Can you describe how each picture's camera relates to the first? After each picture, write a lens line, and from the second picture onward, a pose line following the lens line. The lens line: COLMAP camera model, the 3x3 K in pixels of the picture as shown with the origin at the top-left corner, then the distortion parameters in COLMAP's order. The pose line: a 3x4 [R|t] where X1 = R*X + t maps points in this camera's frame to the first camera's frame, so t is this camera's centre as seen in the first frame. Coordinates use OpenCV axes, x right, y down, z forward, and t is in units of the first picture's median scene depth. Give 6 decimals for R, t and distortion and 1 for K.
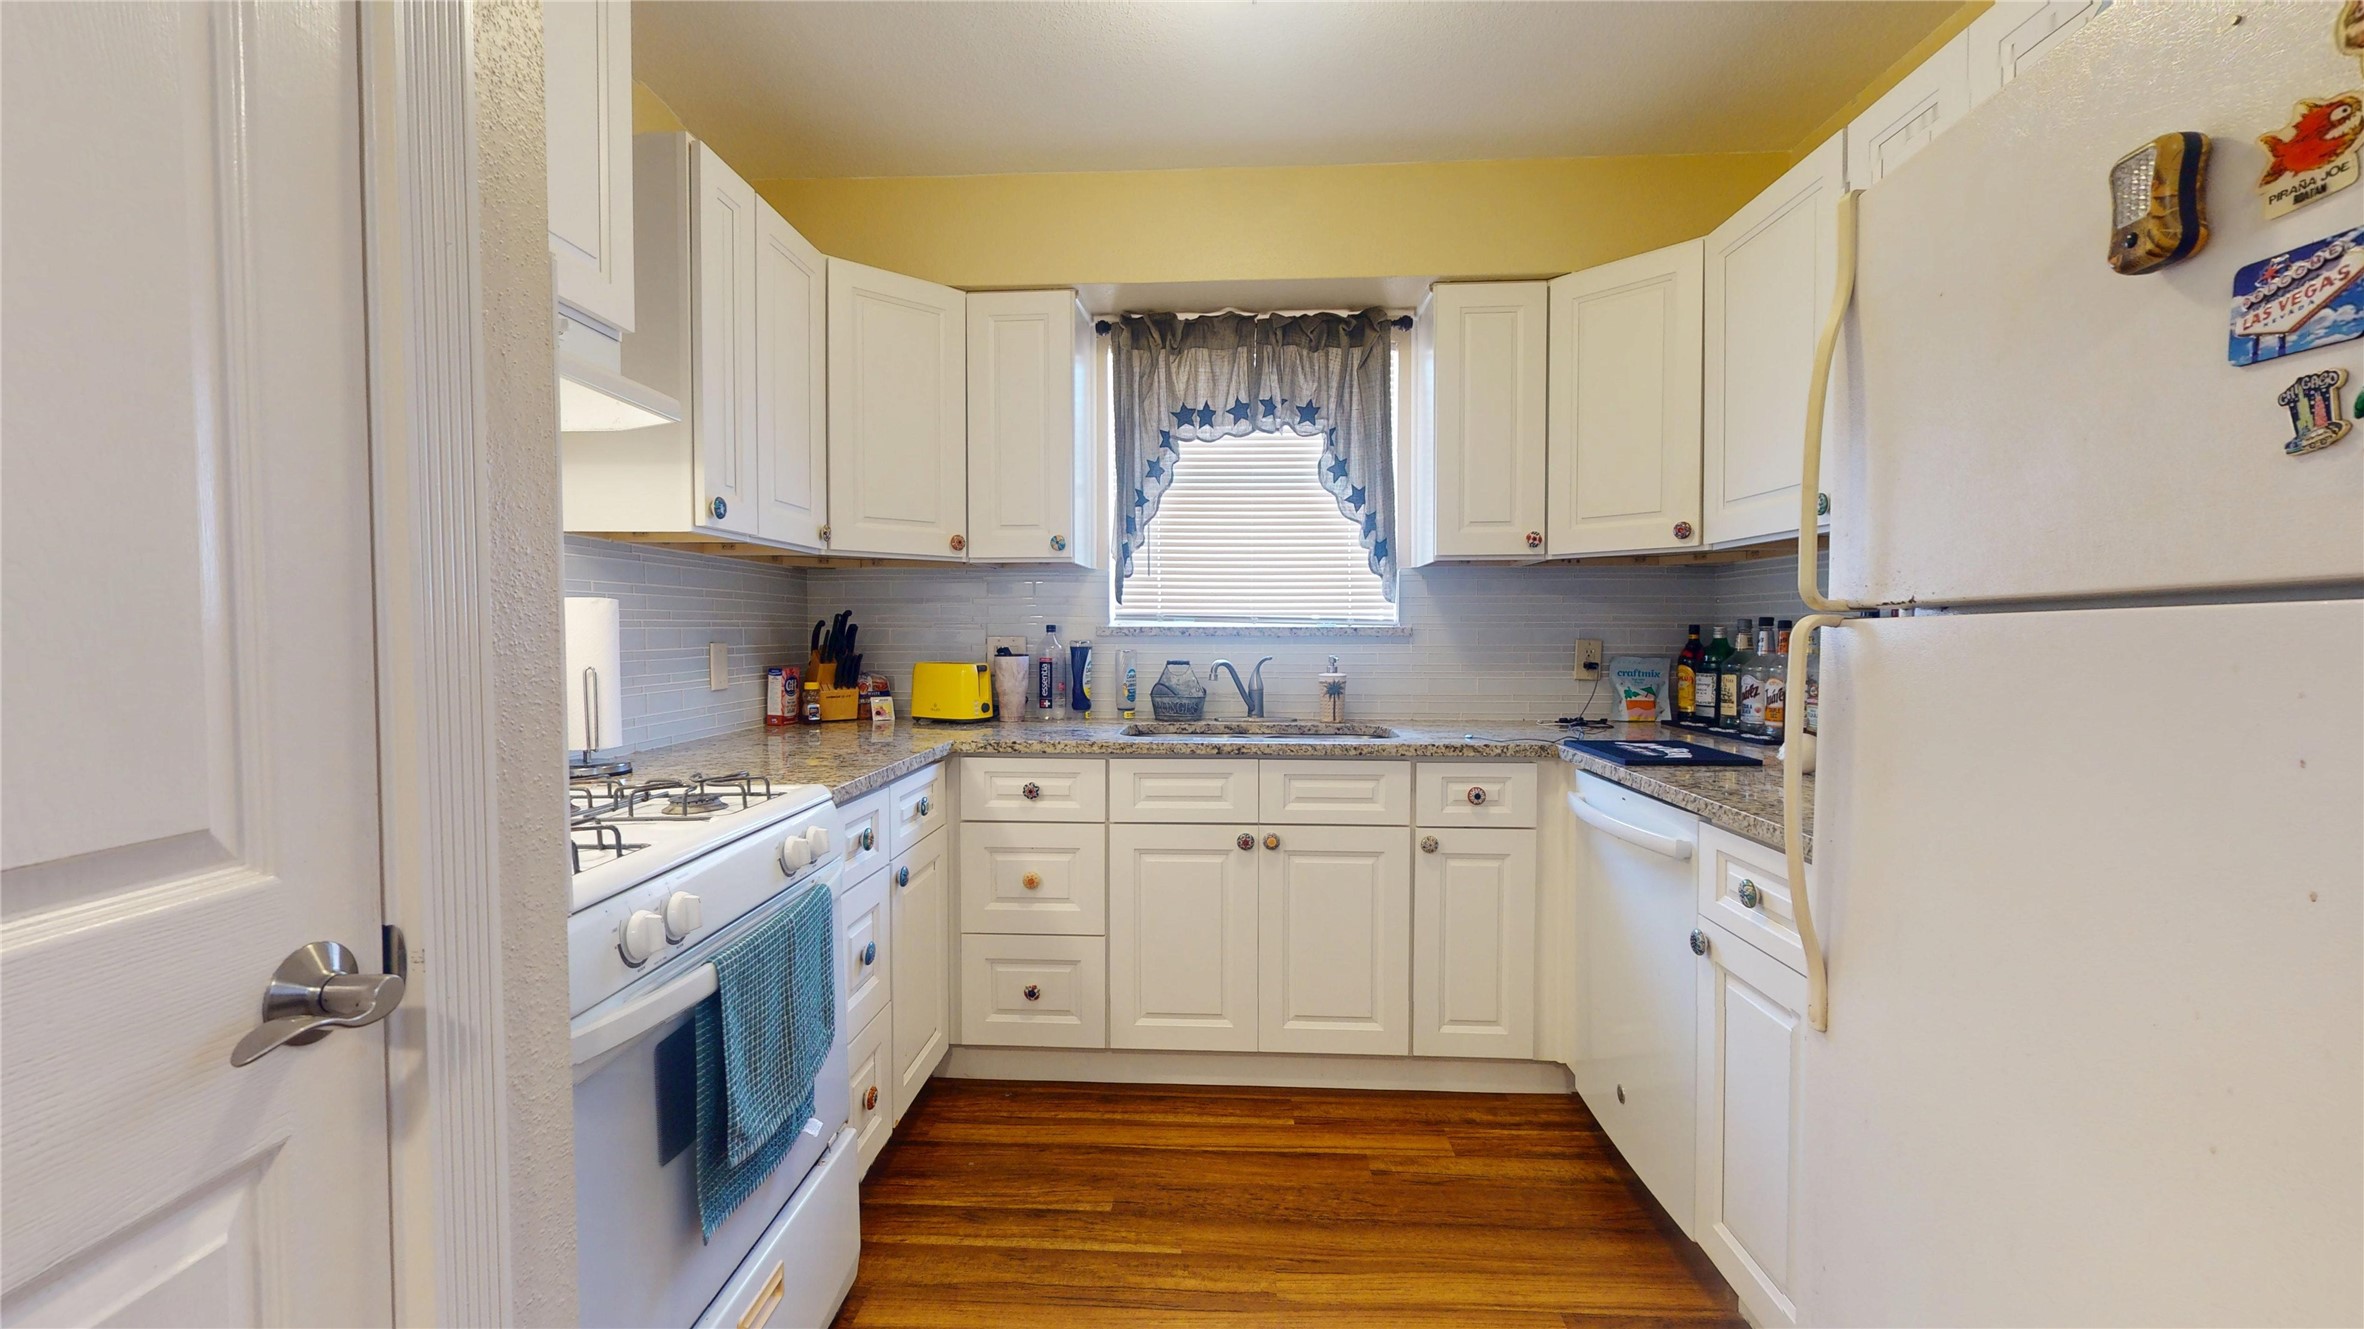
lens RADIAL K [[982.7, 0, 1195.3], [0, 982.7, 659.1], [0, 0, 1]] dist [0.014736, 0.000148]
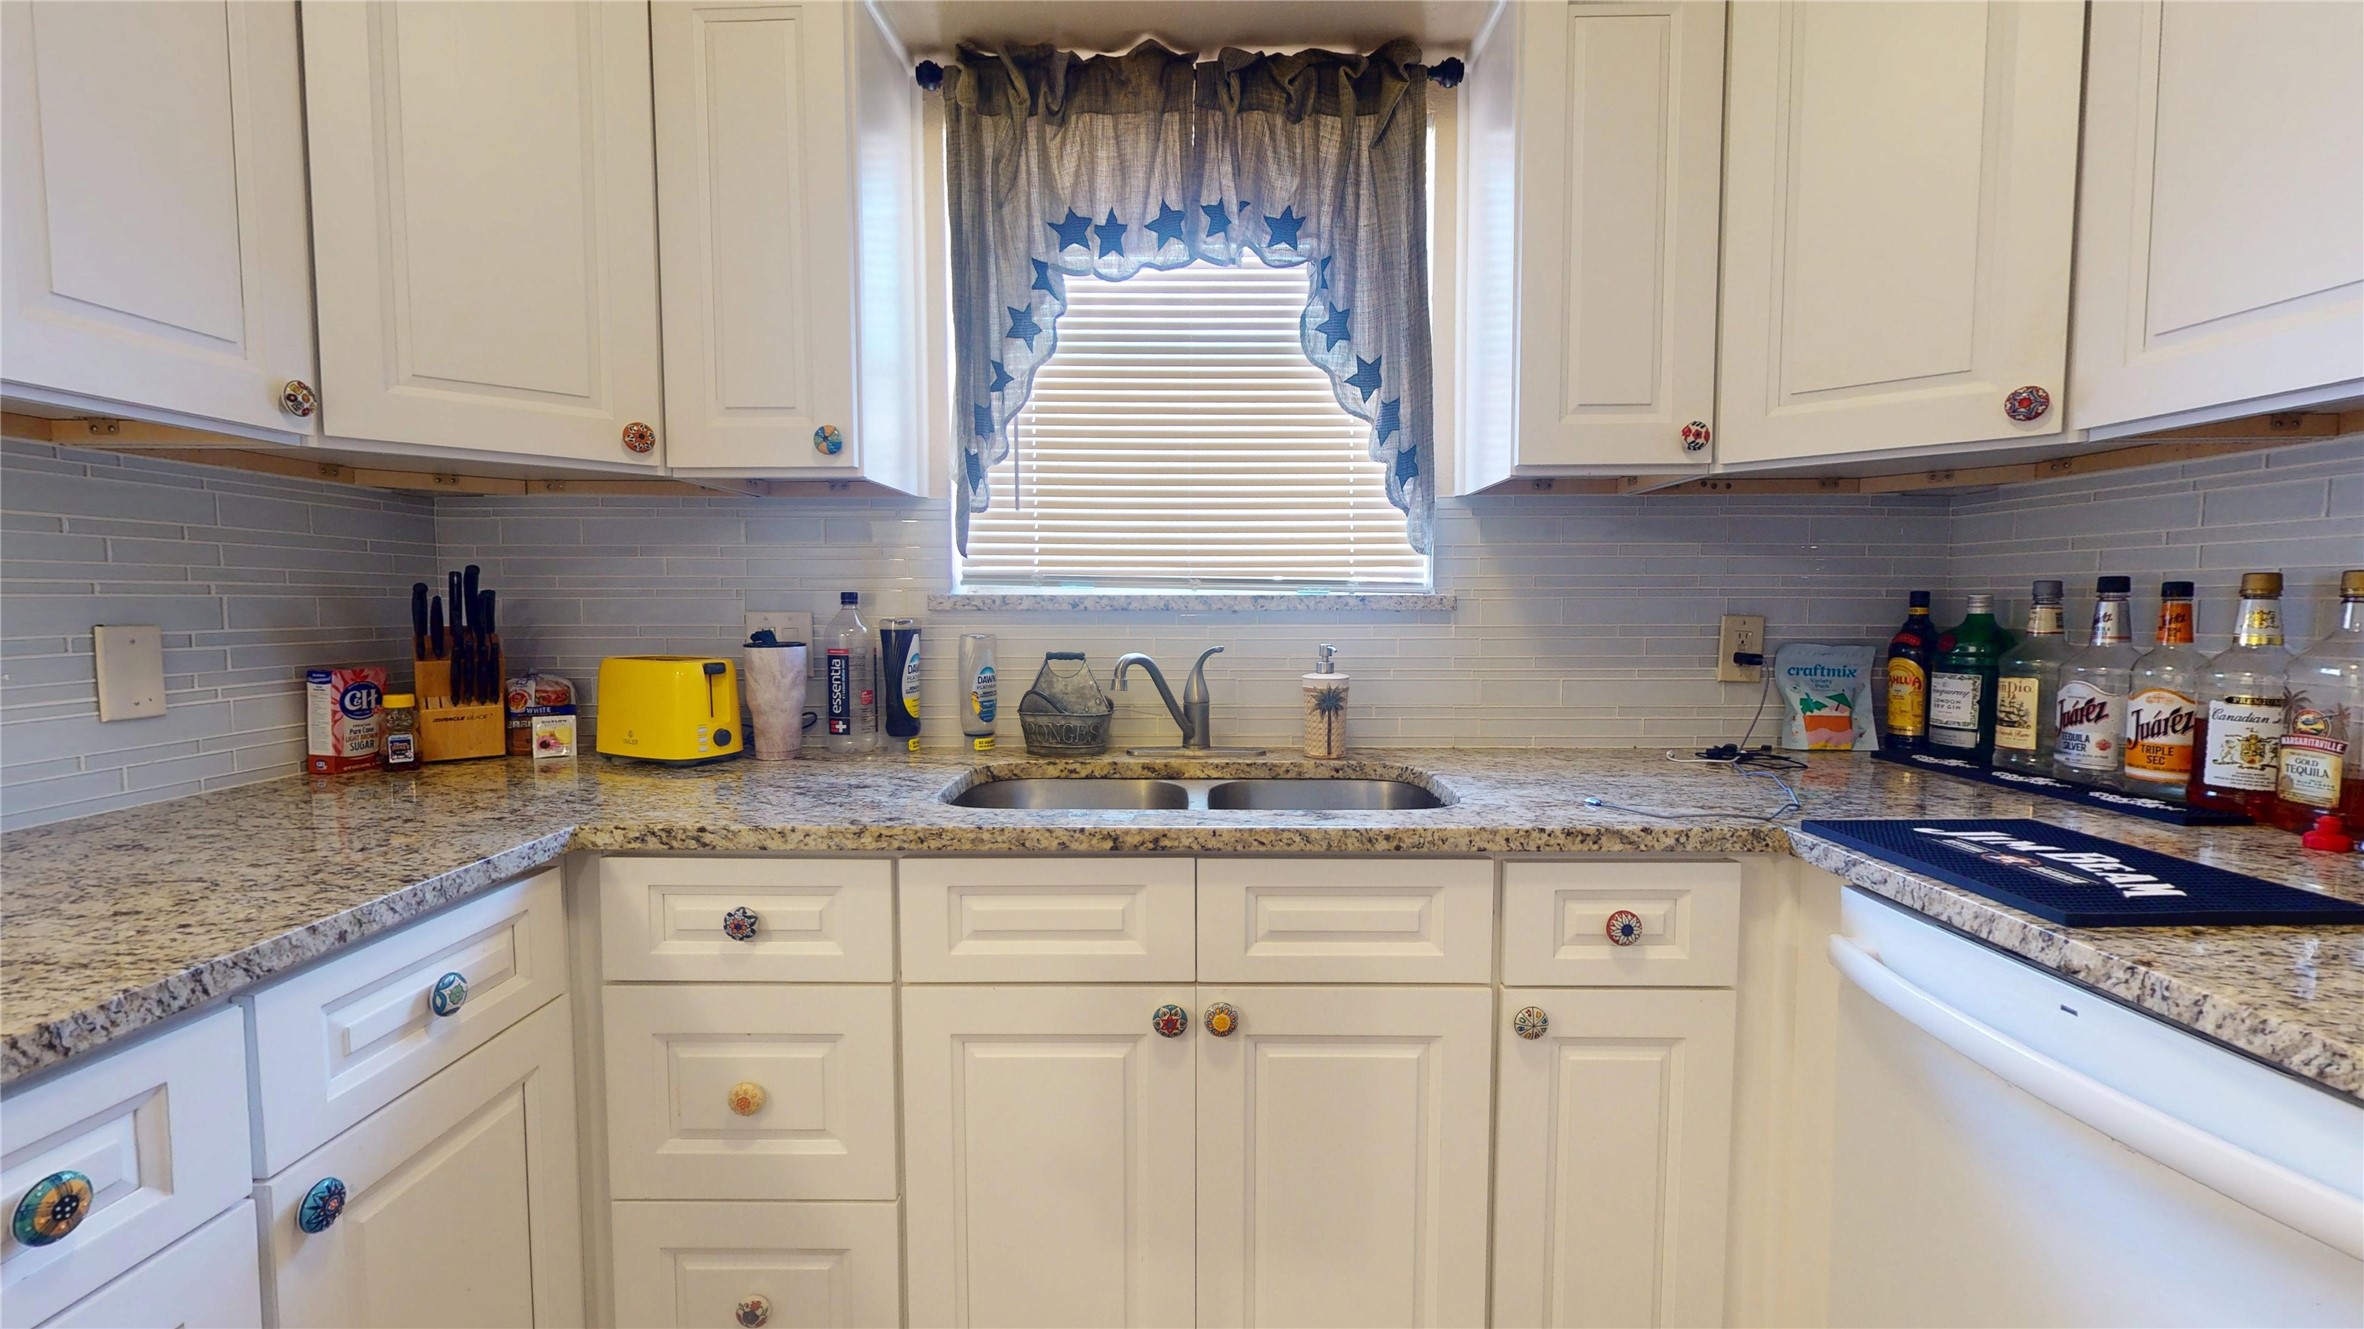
lens RADIAL K [[982.7, 0, 1204.1], [0, 982.7, 668.2], [0, 0, 1]] dist [0.014736, 0.000148]
pose [[0.998514, -0.004411, 0.054311, 0.037601], [0.002292, 0.999237, 0.039000, -0.013488], [-0.054442, -0.038818, 0.997762, 0.451544]]
